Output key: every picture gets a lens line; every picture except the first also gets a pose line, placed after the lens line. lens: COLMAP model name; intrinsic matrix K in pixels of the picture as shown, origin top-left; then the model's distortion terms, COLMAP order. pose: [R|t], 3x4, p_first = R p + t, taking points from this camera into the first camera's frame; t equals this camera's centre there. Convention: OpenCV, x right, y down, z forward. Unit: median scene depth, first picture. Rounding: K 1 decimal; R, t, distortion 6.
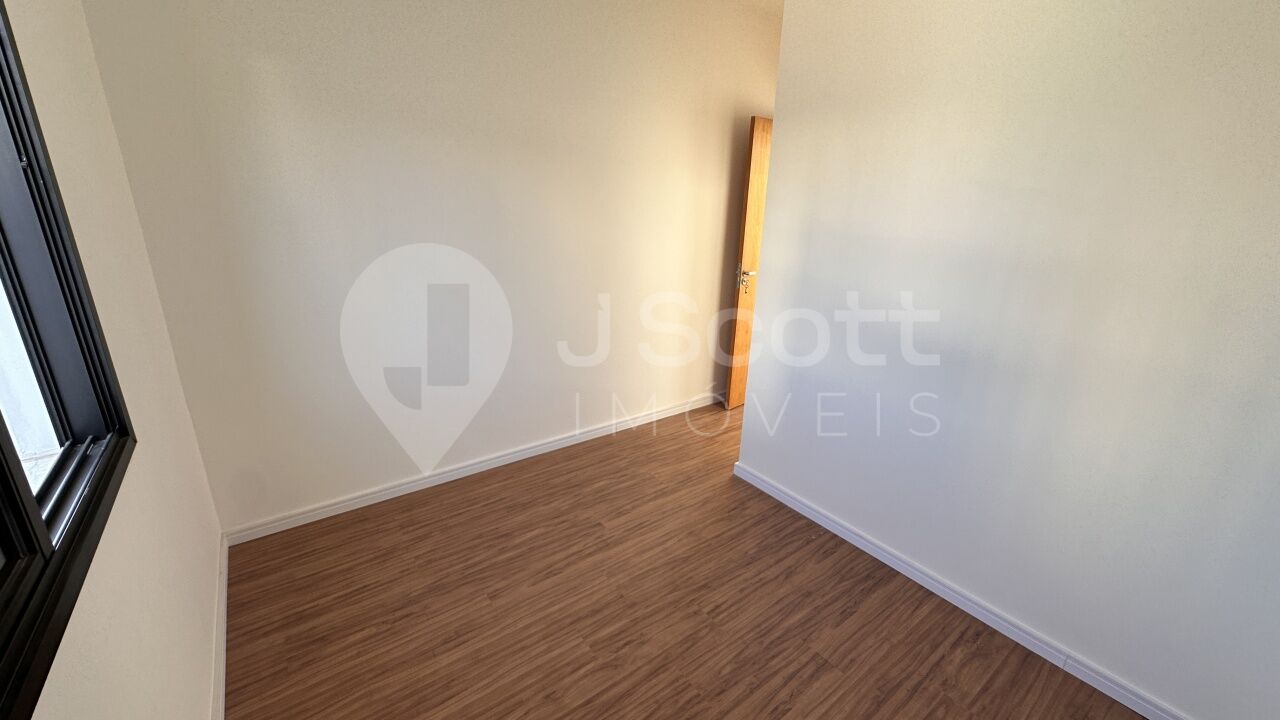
lens RADIAL K [[513.1, 0, 640.0], [0, 513.1, 360.0], [0, 0, 1]] dist [-0.002761, -0.000187]
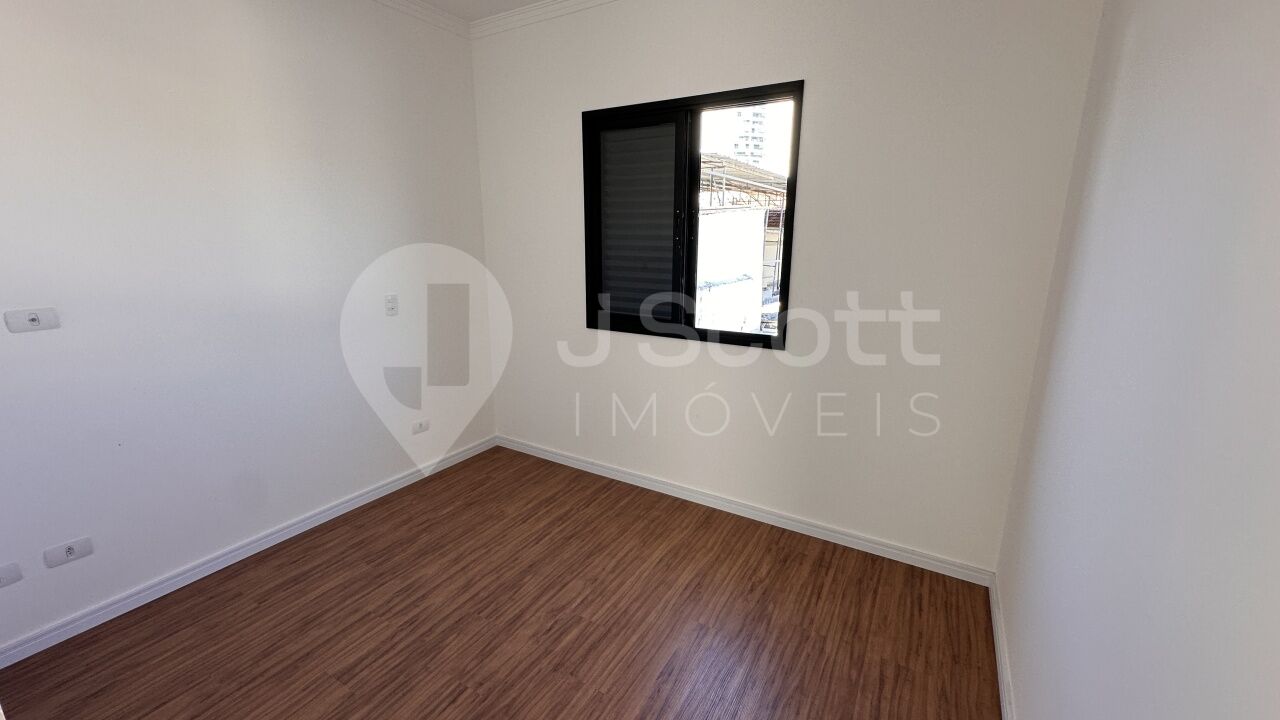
lens RADIAL K [[513.1, 0, 640.0], [0, 513.1, 360.0], [0, 0, 1]] dist [-0.002761, -0.000187]
pose [[-0.922991, 0.059376, -0.380213, 0.166051], [-0.147675, 0.857729, 0.492437, -0.455386], [0.355358, 0.510662, -0.782908, 1.578215]]
